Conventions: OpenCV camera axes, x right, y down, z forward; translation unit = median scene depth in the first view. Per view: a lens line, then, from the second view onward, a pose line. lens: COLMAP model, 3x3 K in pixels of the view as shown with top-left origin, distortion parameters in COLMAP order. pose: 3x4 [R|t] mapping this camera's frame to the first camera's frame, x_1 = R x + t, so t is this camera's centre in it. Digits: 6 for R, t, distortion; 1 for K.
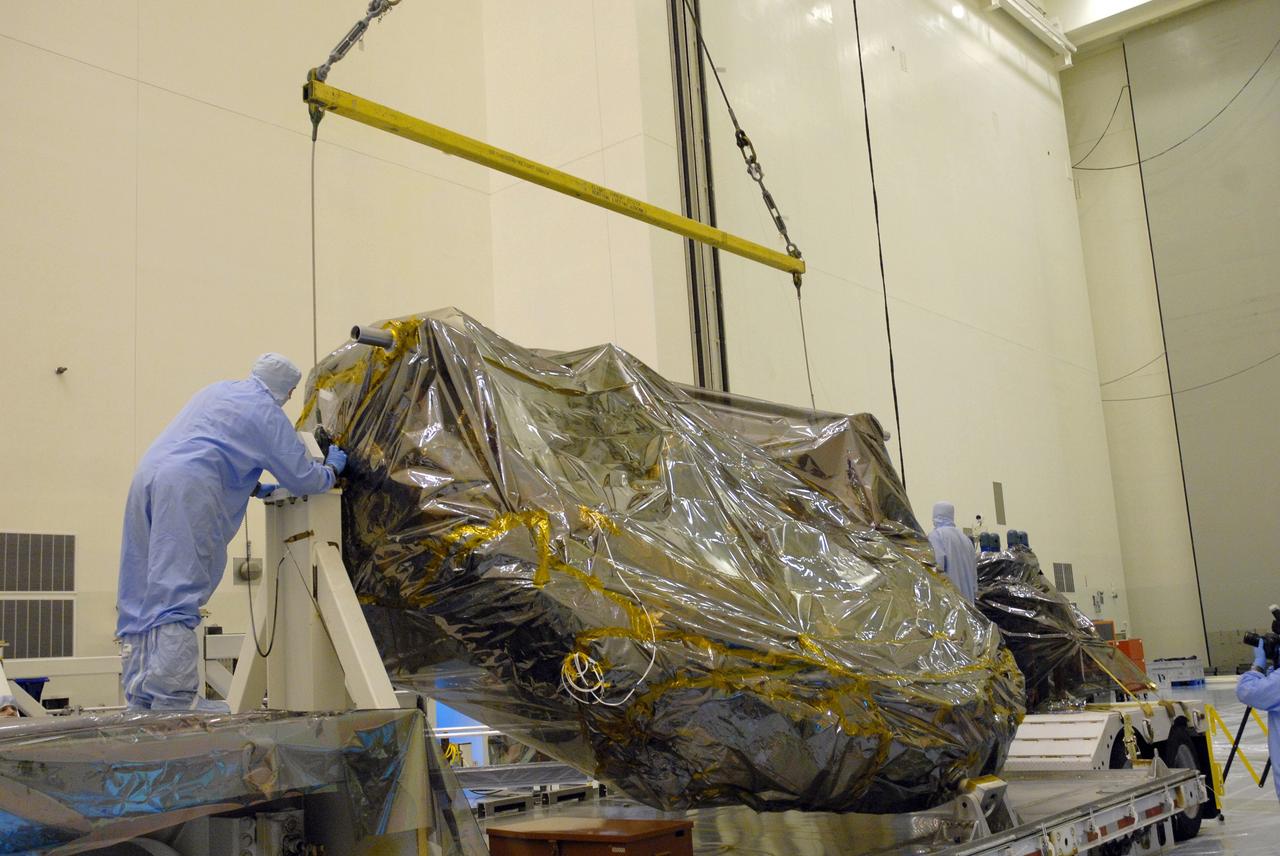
lens RADIAL K [[1292.0, 0, 632.9], [0, 1292.0, 430.8], [0, 0, 1]] dist [0.011943, 0.000000]
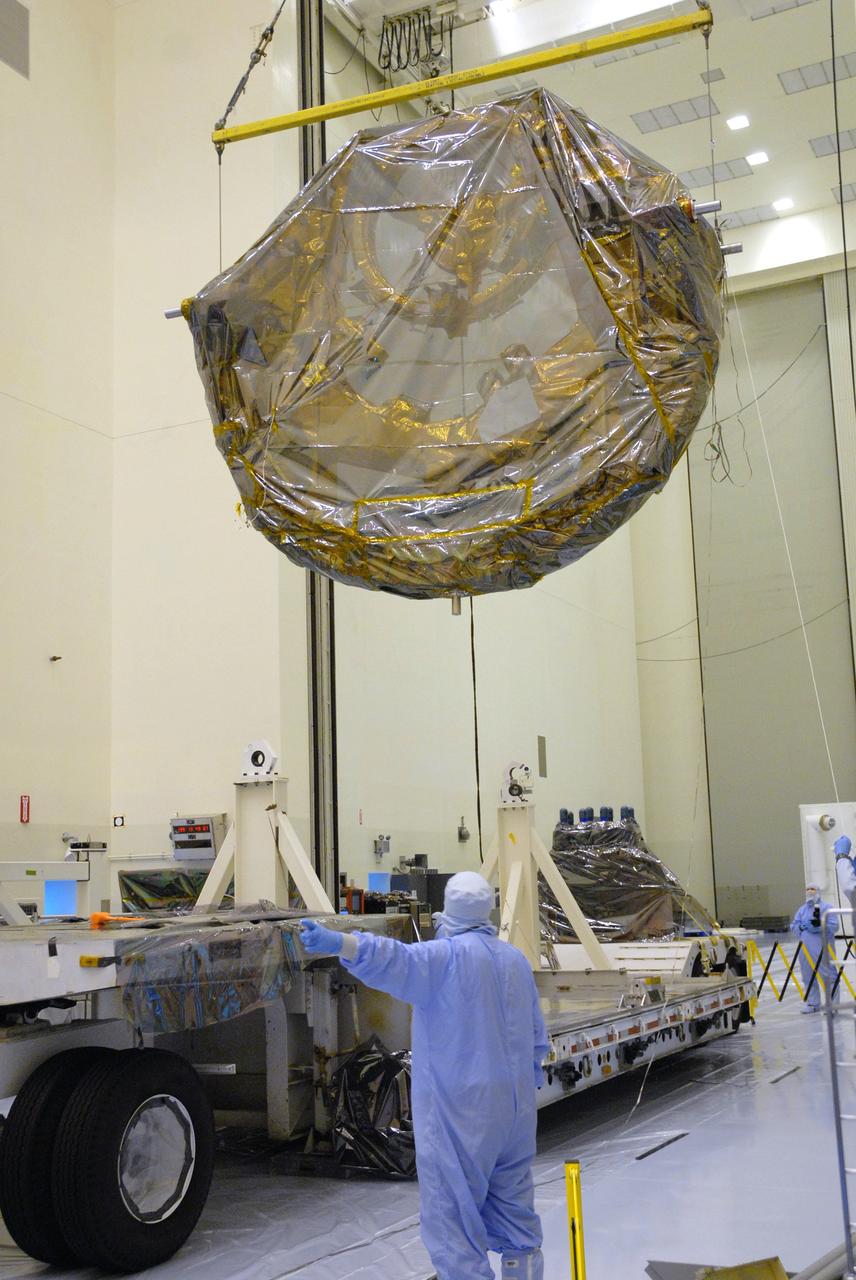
lens RADIAL K [[1468.7, 0, 429.1], [0, 1468.7, 640.7], [0, 0, 1]] dist [-0.033510, 0.000000]
pose [[0.972329, 0.069352, 0.223085, -0.249857], [-0.068908, 0.997575, -0.009782, -0.064101], [-0.223223, -0.005861, 0.974750, -0.424255]]
